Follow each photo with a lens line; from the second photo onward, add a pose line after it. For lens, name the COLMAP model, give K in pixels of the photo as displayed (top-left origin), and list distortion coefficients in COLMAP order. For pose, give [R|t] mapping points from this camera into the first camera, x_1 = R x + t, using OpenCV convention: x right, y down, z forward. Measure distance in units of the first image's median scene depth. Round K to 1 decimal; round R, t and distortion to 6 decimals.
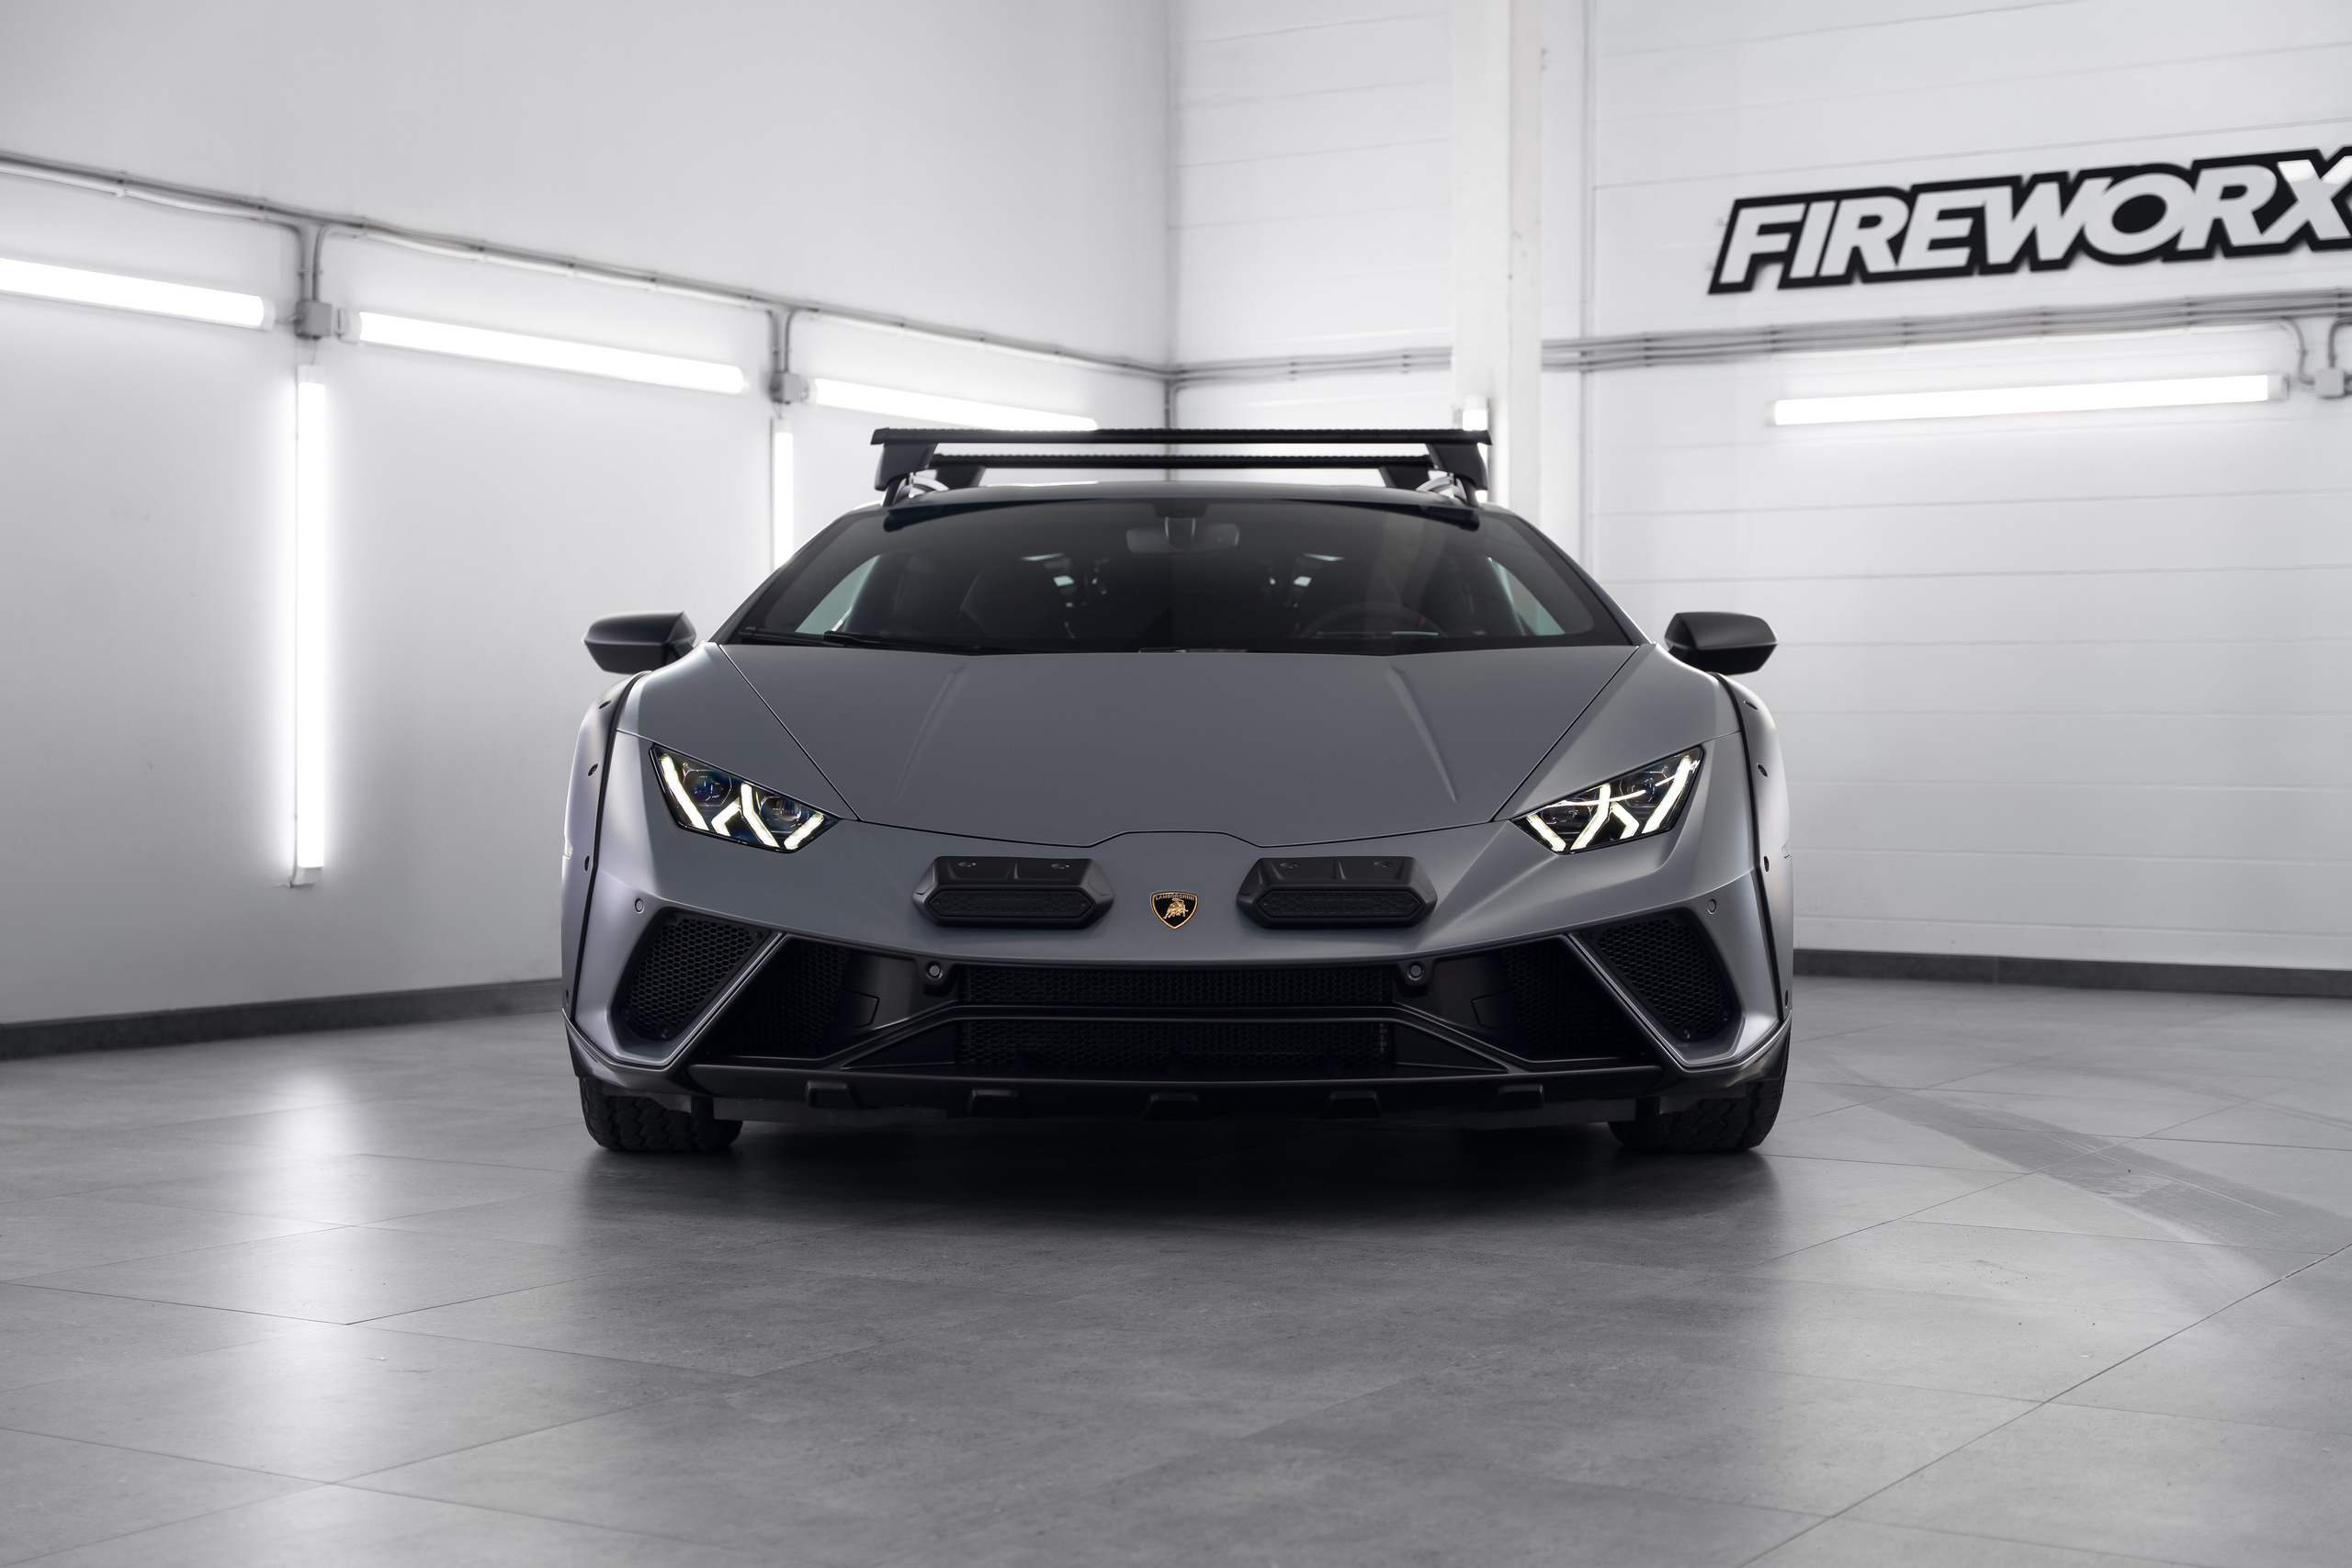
lens RADIAL K [[3366.7, 0, 1174.3], [0, 3366.7, 786.3], [0, 0, 1]] dist [0.011699, 0.000000]
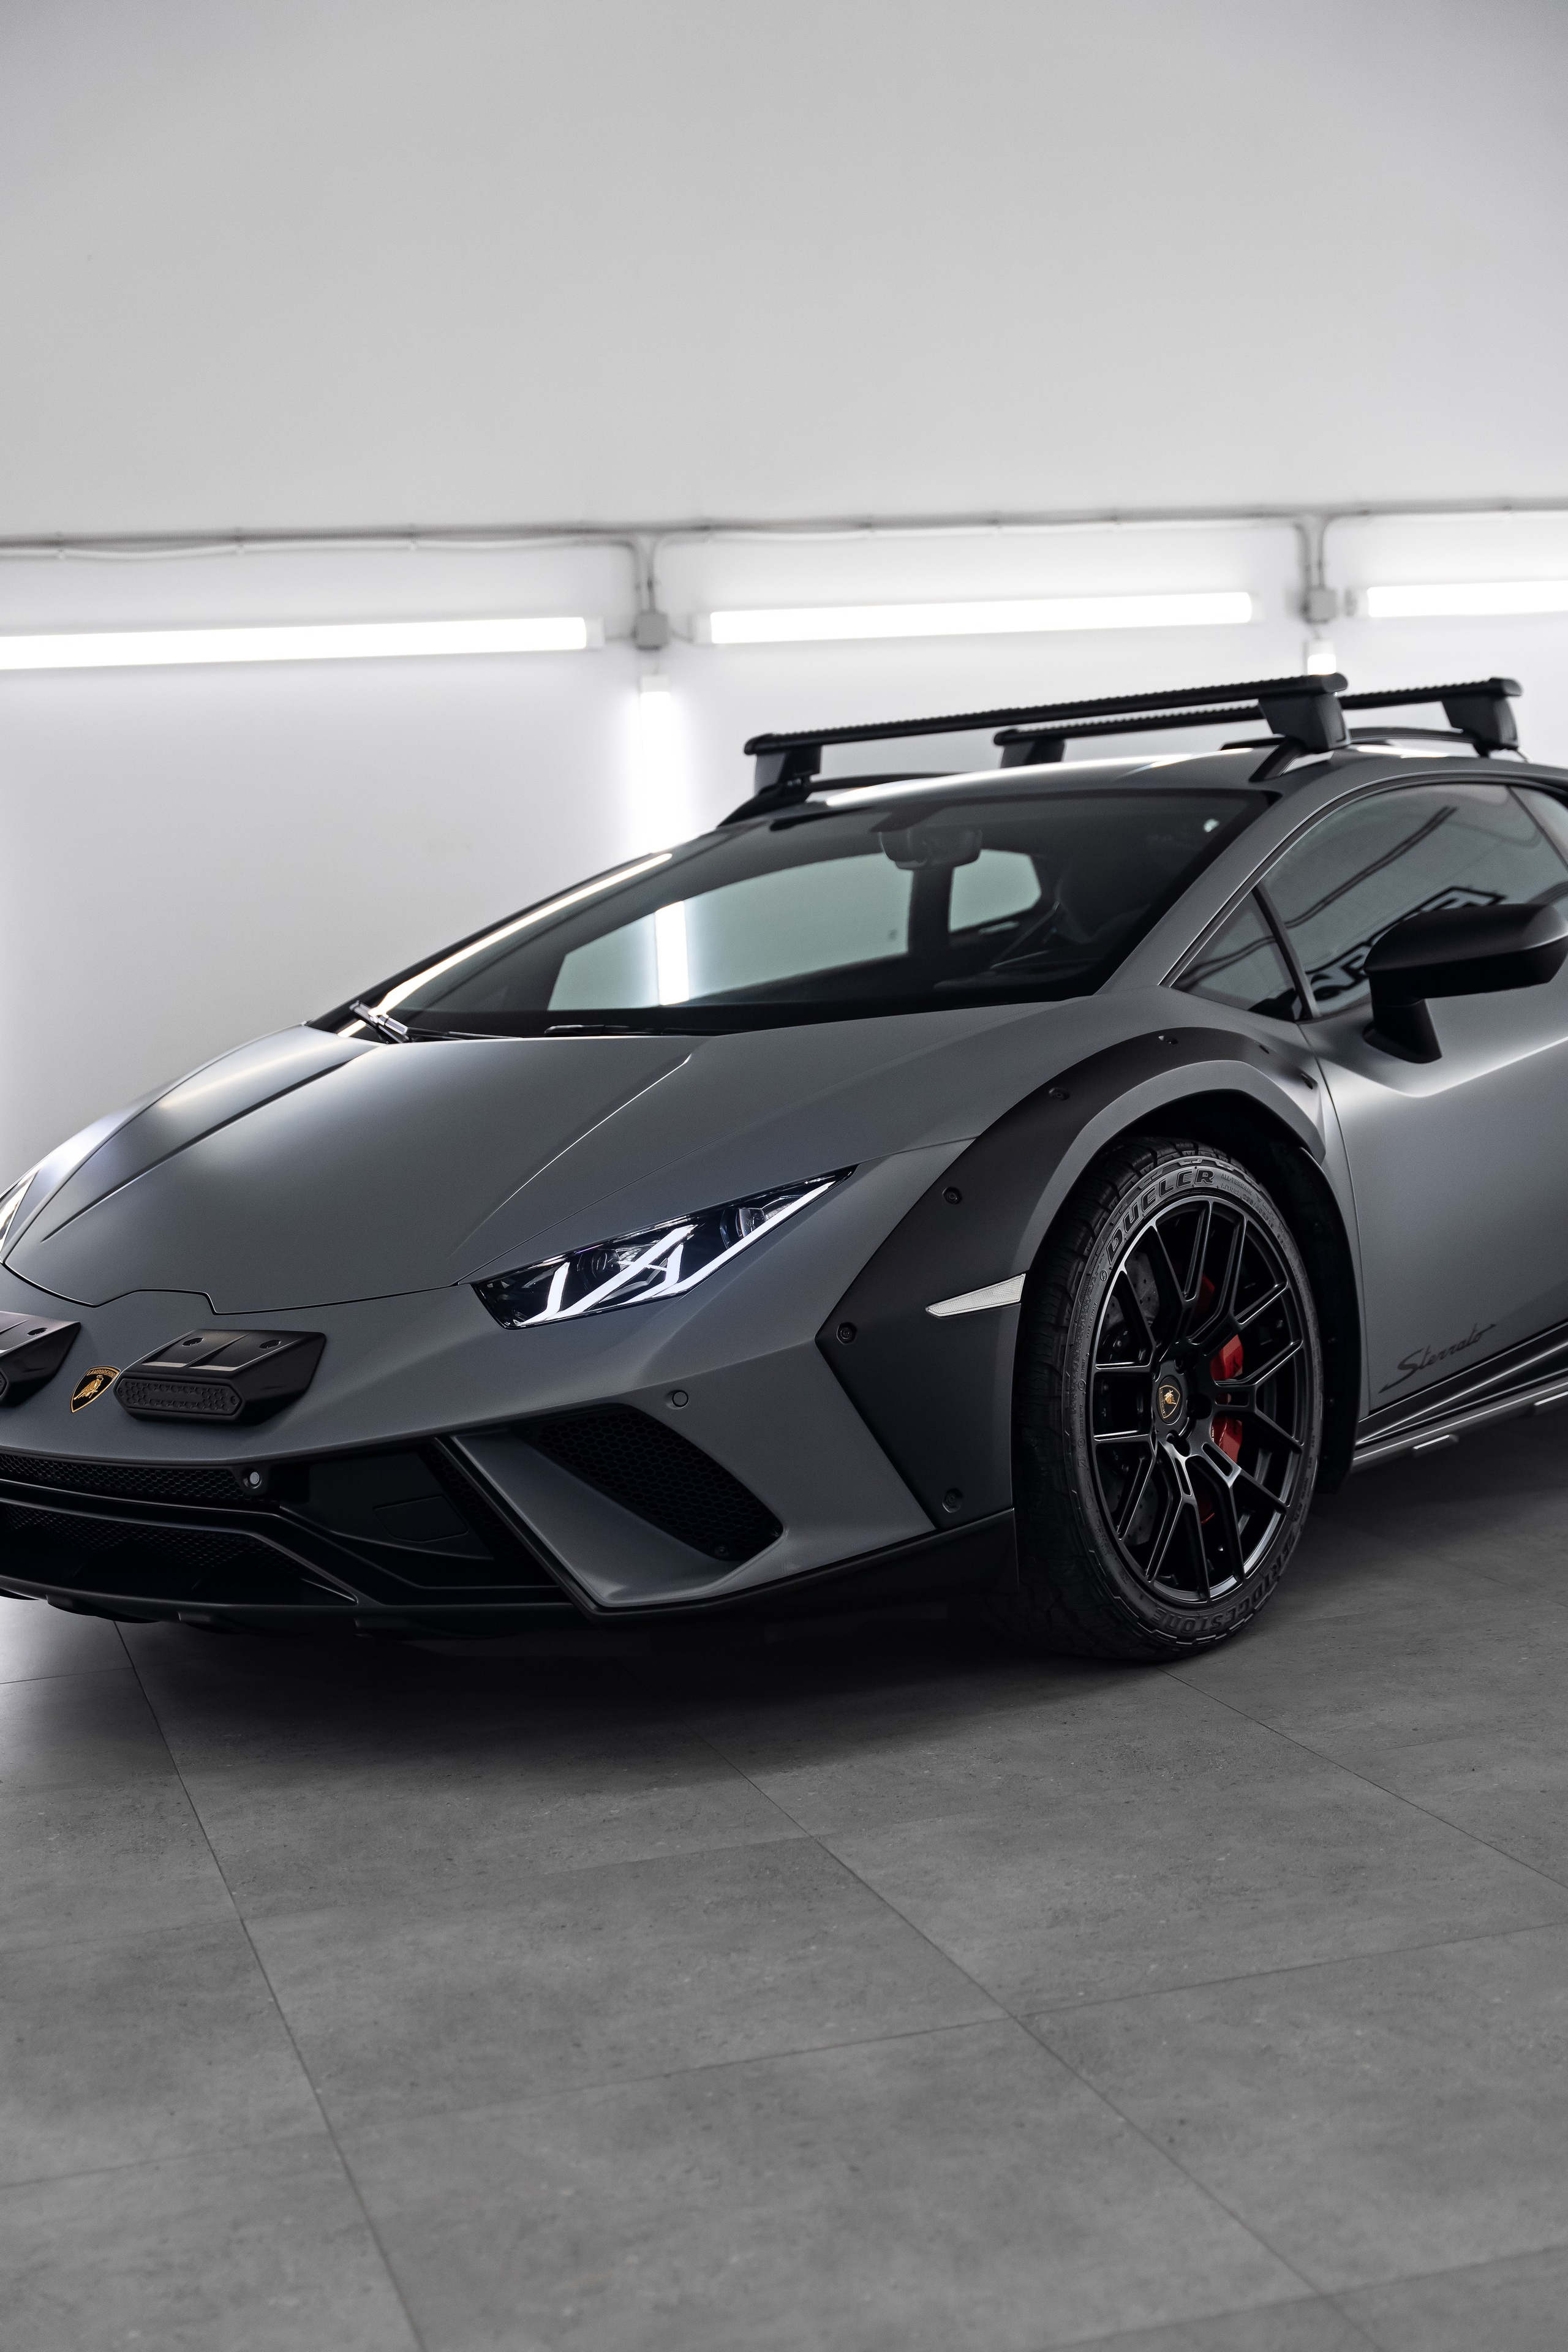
lens RADIAL K [[3130.3, 0, 791.8], [0, 3130.3, 1186.9], [0, 0, 1]] dist [0.026926, 0.000000]
pose [[0.754058, 0.009895, -0.656734, 0.480691], [0.055728, 0.995317, 0.078984, -0.050850], [0.654440, -0.096157, 0.749975, 0.351056]]
